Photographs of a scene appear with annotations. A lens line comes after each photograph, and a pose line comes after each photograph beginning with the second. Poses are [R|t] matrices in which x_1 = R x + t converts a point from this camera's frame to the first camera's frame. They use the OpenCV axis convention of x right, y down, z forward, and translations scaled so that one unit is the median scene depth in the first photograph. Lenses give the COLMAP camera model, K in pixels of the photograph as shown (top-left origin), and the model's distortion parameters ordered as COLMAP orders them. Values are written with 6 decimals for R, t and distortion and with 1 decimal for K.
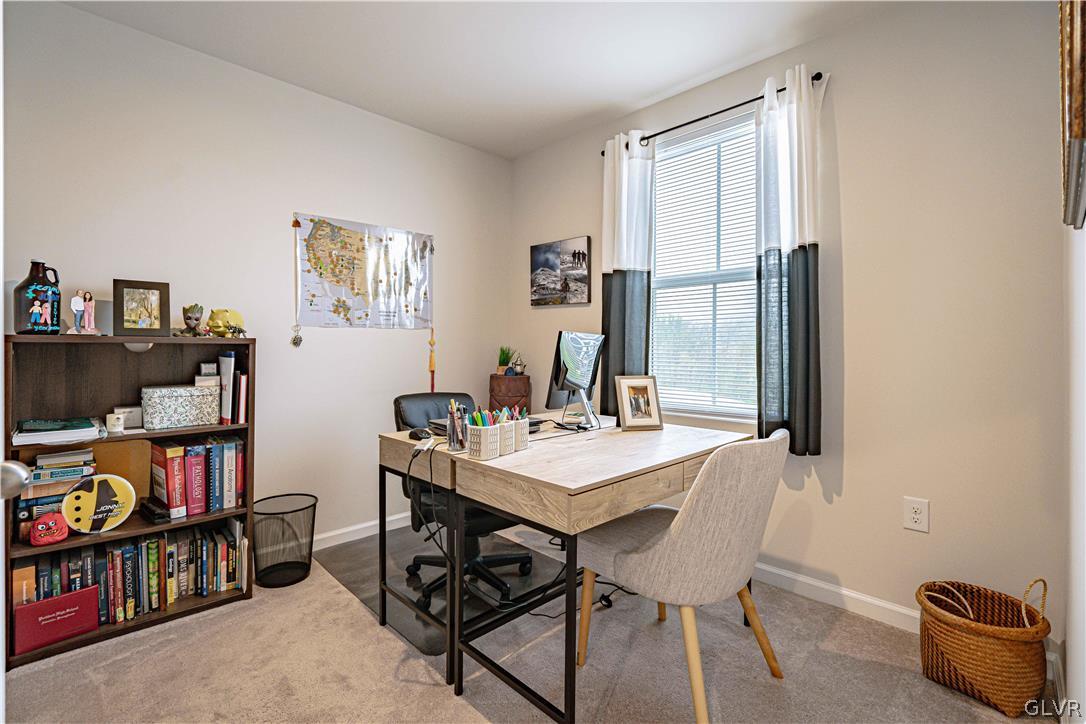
lens RADIAL K [[499.0, 0, 541.1], [0, 499.0, 350.3], [0, 0, 1]] dist [-0.006747, 0.003059]
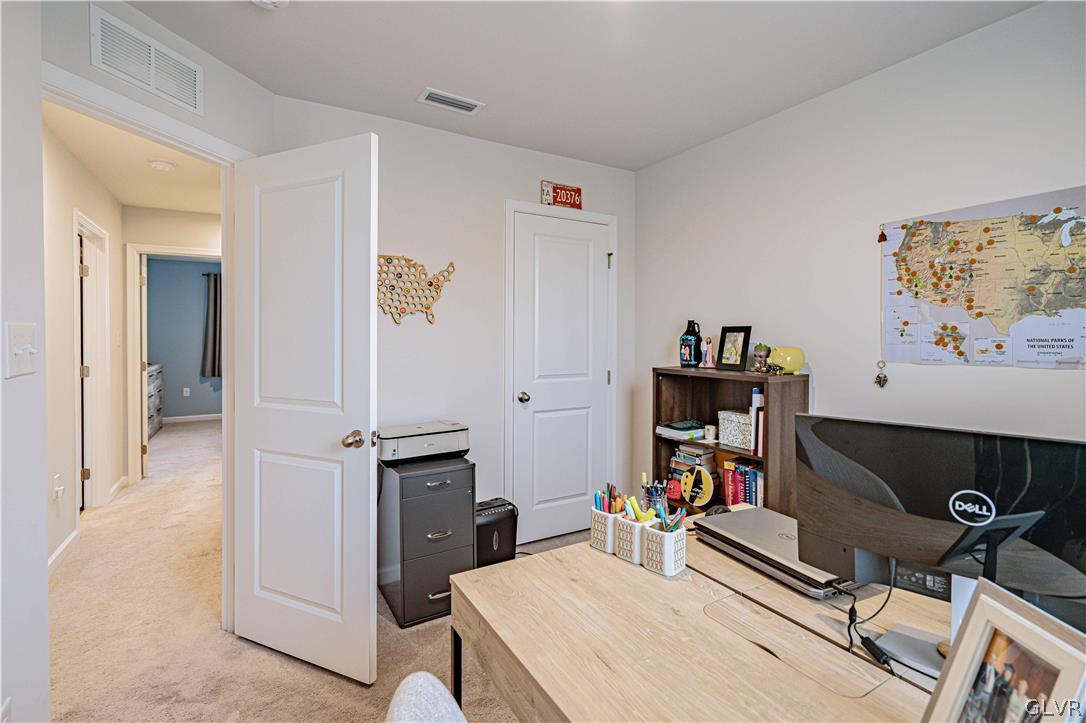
lens RADIAL K [[499.0, 0, 530.6], [0, 499.0, 342.8], [0, 0, 1]] dist [-0.006747, 0.003059]
pose [[-0.256572, 0.015225, -0.966405, 0.444744], [-0.002890, 0.999859, 0.016519, -0.091320], [0.966521, 0.007031, -0.256492, 0.642005]]
